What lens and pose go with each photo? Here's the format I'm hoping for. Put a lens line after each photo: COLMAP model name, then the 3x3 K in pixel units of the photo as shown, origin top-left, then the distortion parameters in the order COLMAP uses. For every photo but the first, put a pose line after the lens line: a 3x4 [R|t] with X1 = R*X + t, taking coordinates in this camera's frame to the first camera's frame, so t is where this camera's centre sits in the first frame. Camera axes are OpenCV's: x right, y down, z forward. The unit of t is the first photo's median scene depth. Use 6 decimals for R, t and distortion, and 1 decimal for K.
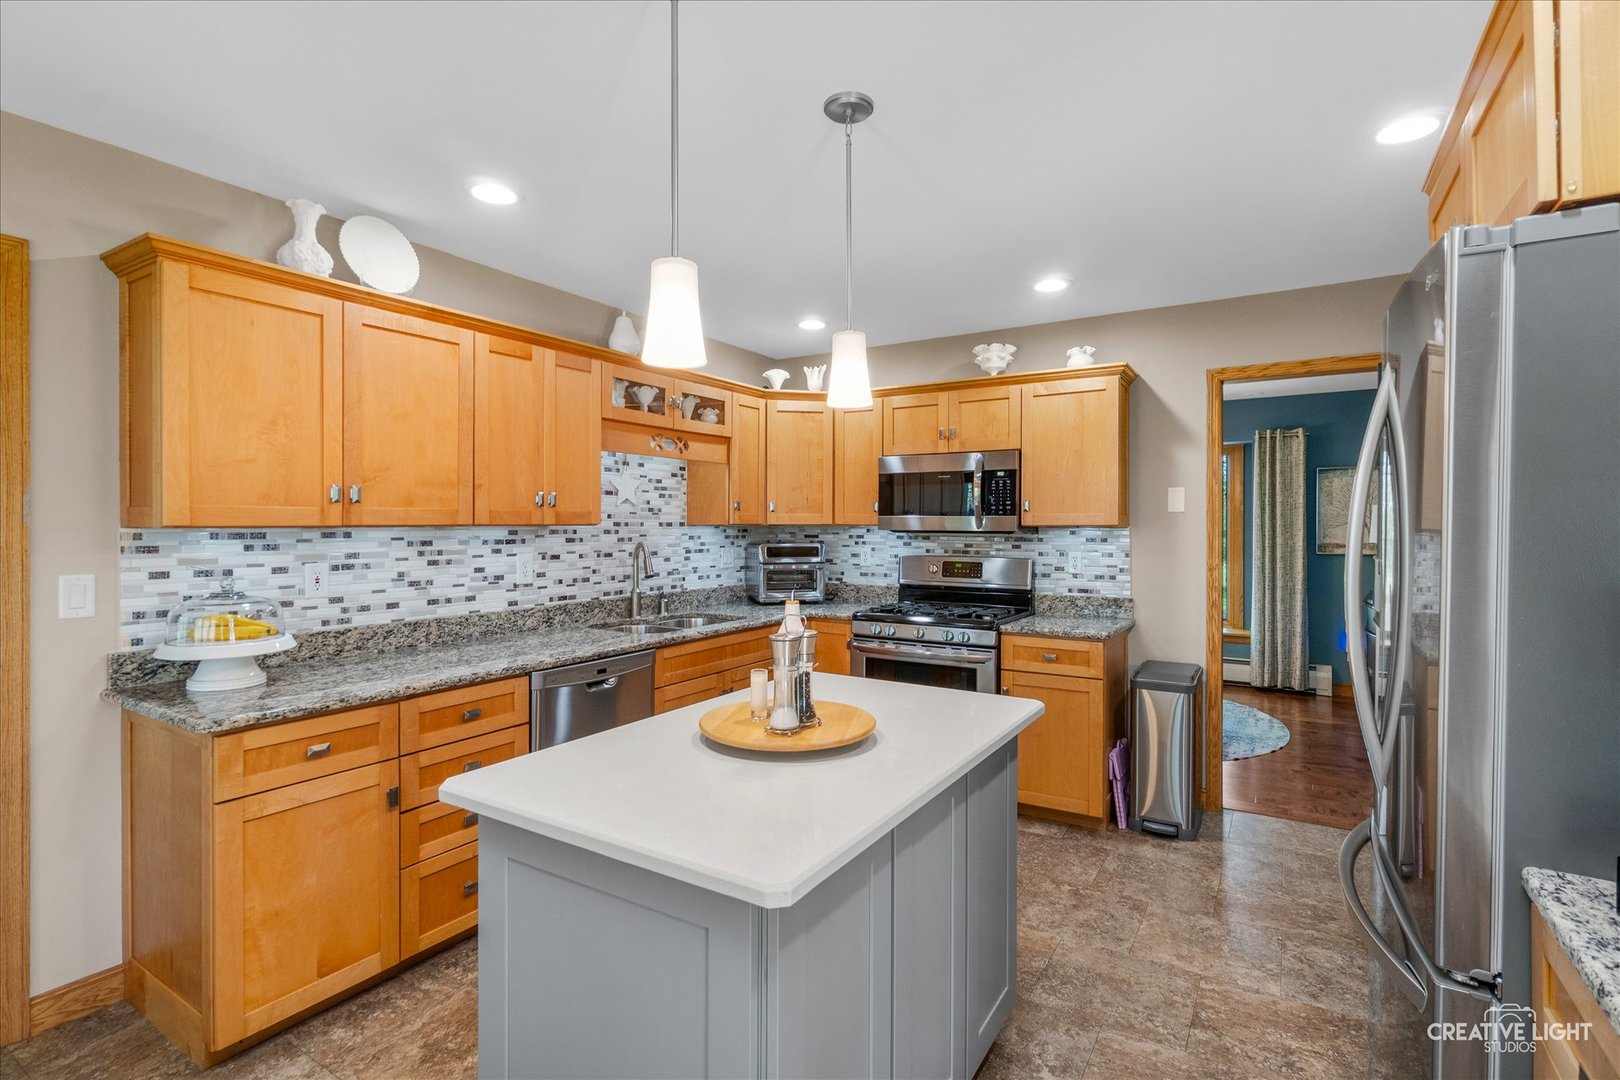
lens RADIAL K [[768.7, 0, 796.5], [0, 768.7, 530.8], [0, 0, 1]] dist [-0.003988, -0.000604]
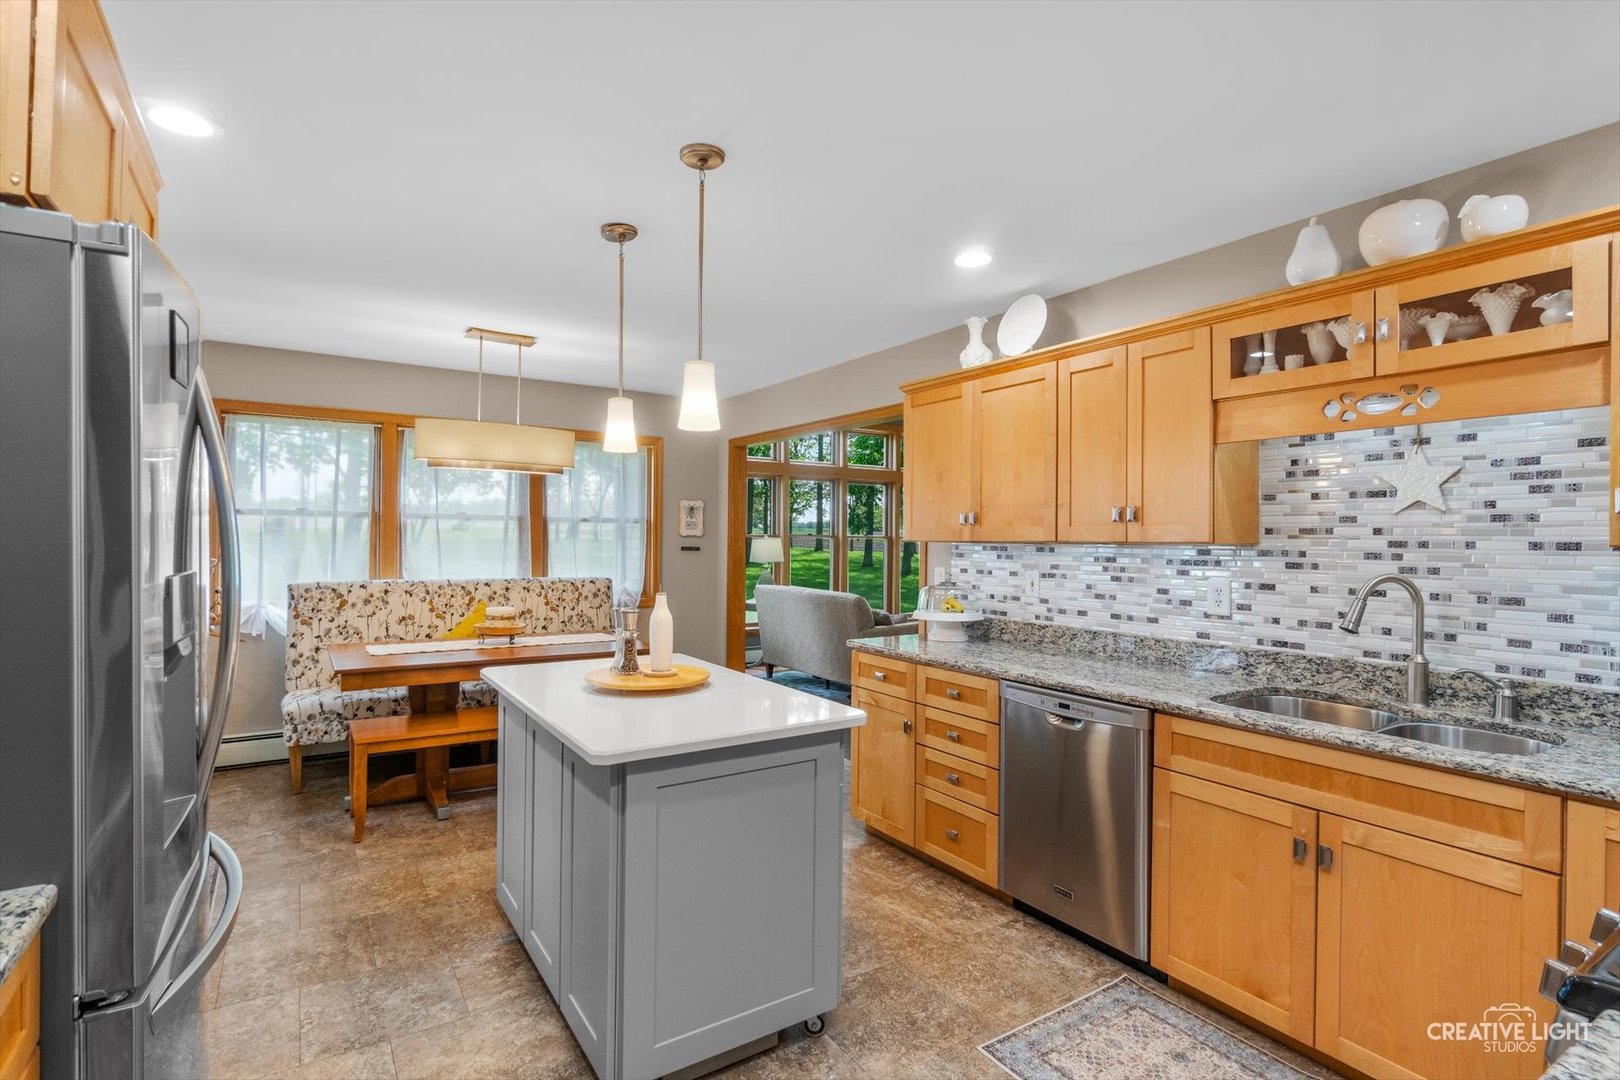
lens RADIAL K [[806.3, 0, 803.4], [0, 806.3, 539.3], [0, 0, 1]] dist [-0.002227, -0.000337]
pose [[-0.425936, -0.001164, -0.904753, 0.664223], [-0.014527, 0.999879, 0.005552, -0.011206], [0.904637, 0.015508, -0.425901, 1.034474]]
